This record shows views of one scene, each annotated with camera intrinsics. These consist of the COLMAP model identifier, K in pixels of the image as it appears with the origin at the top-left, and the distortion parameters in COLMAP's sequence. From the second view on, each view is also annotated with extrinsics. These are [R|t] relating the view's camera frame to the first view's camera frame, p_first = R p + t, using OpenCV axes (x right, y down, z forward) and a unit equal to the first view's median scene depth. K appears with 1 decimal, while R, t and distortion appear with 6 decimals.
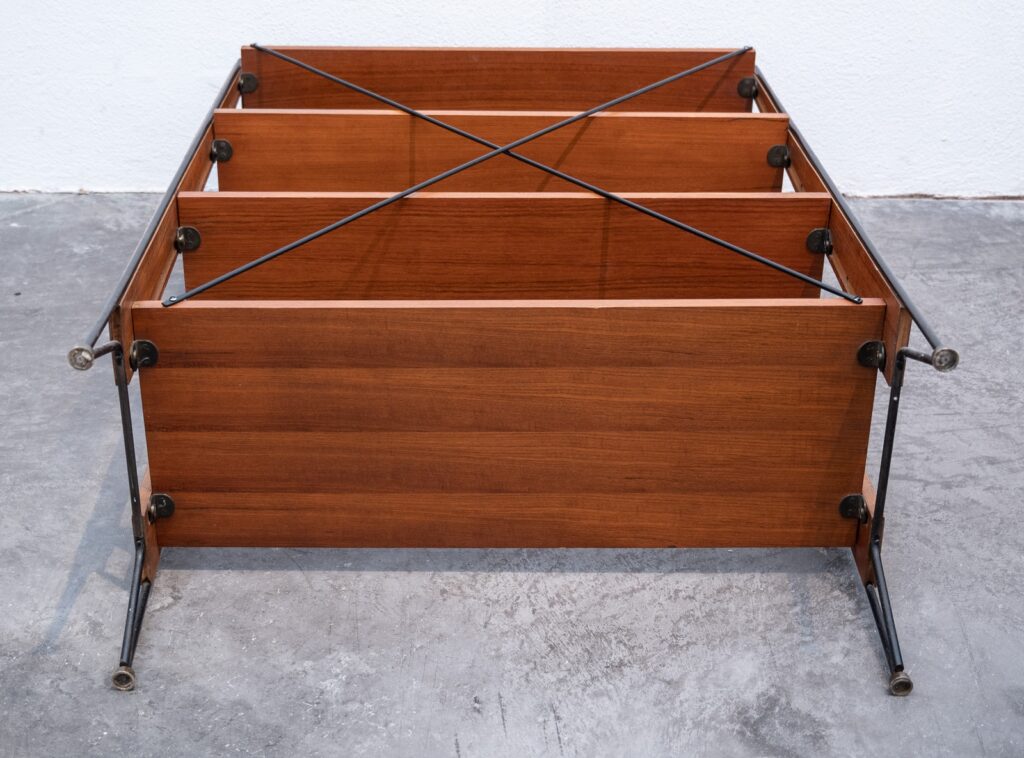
lens RADIAL K [[1702.7, 0, 456.6], [0, 1702.7, 507.0], [0, 0, 1]] dist [-0.004762, 0.000000]
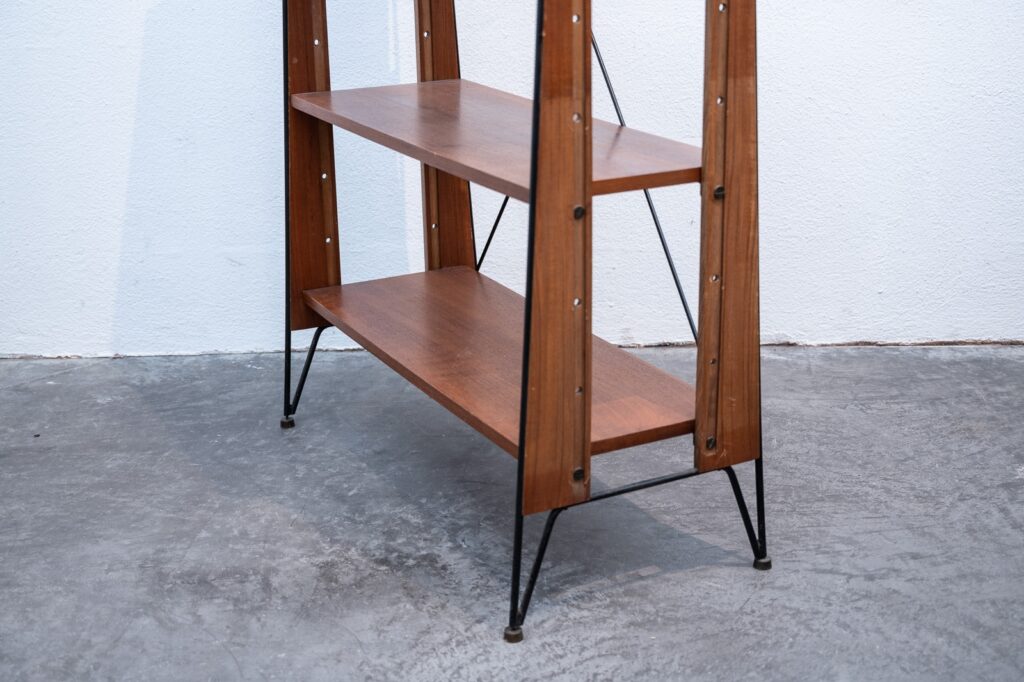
lens RADIAL K [[1468.3, 0, 515.2], [0, 1468.3, 345.4], [0, 0, 1]] dist [0.002080, 0.000000]
pose [[0.999204, -0.021317, -0.033723, 0.109713], [0.012519, 0.970127, -0.242273, 0.067500], [0.037880, 0.241658, 0.969622, 0.090762]]
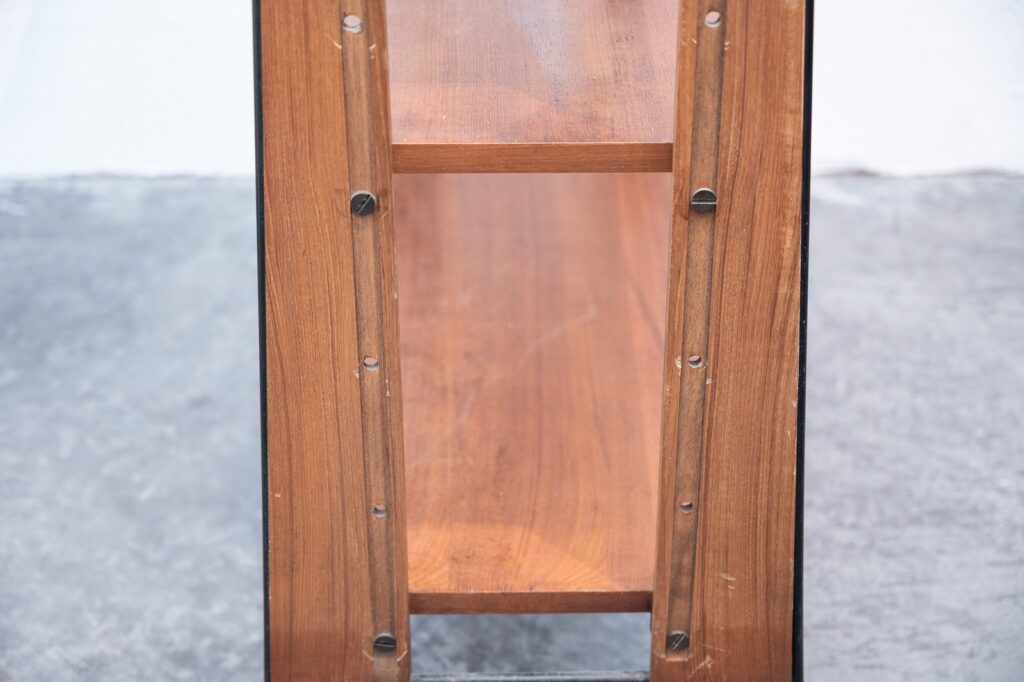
lens RADIAL K [[1869.7, 0, 503.1], [0, 1869.7, 340.9], [0, 0, 1]] dist [0.011452, 0.000000]
pose [[0.999655, -0.012055, -0.023326, 0.130909], [0.011503, 0.999654, -0.023640, -0.138829], [0.023603, 0.023363, 0.999448, 0.327923]]
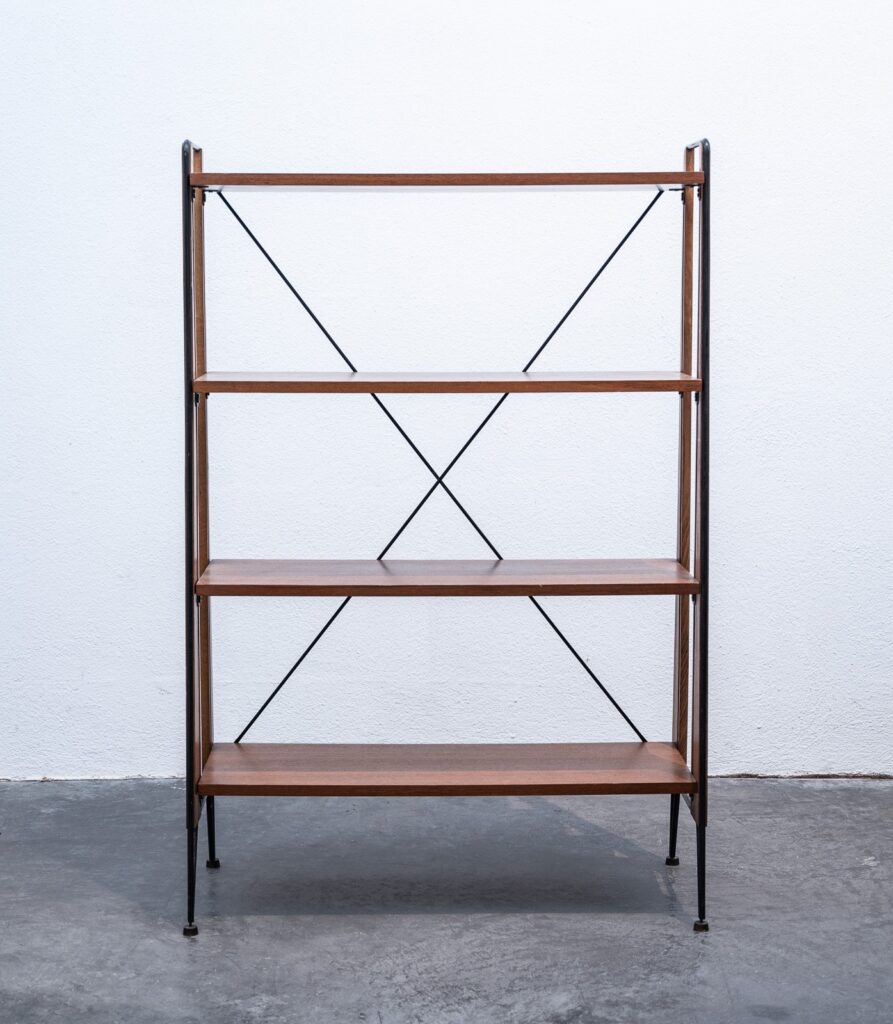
lens RADIAL K [[2179.4, 0, 421.2], [0, 2179.4, 514.3], [0, 0, 1]] dist [-0.006378, 0.000000]
pose [[0.999874, -0.006926, 0.014311, 0.032422], [0.012446, 0.901055, -0.433527, 0.445808], [-0.009892, 0.433650, 0.901027, -0.653970]]
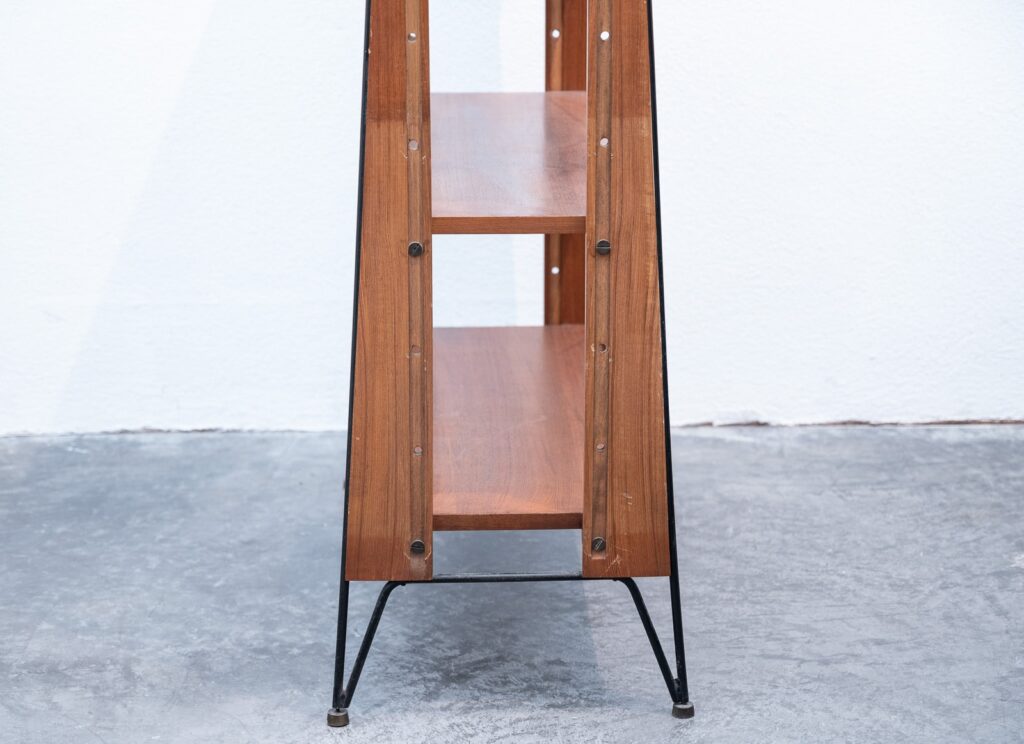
lens RADIAL K [[2501.2, 0, 480.9], [0, 2501.2, 387.6], [0, 0, 1]] dist [0.016846, 0.000000]
pose [[0.999794, -0.019610, 0.005318, 0.105191], [0.020307, 0.956004, -0.292651, 0.245821], [0.000655, 0.292699, 0.956204, -0.336656]]
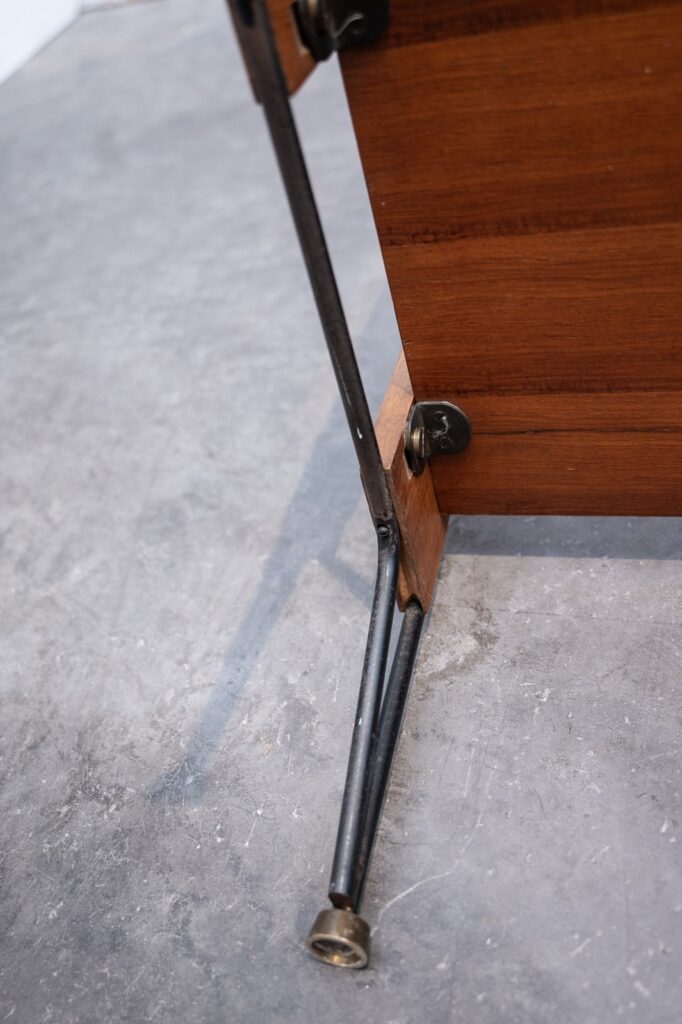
lens RADIAL K [[1021.8, 0, 345.6], [0, 1021.8, 496.8], [0, 0, 1]] dist [-0.017875, 0.000000]
pose [[0.945451, -0.003982, -0.325740, -0.107727], [0.063138, 0.983205, 0.171236, -0.026841], [0.319587, -0.182462, 0.929823, 0.716505]]
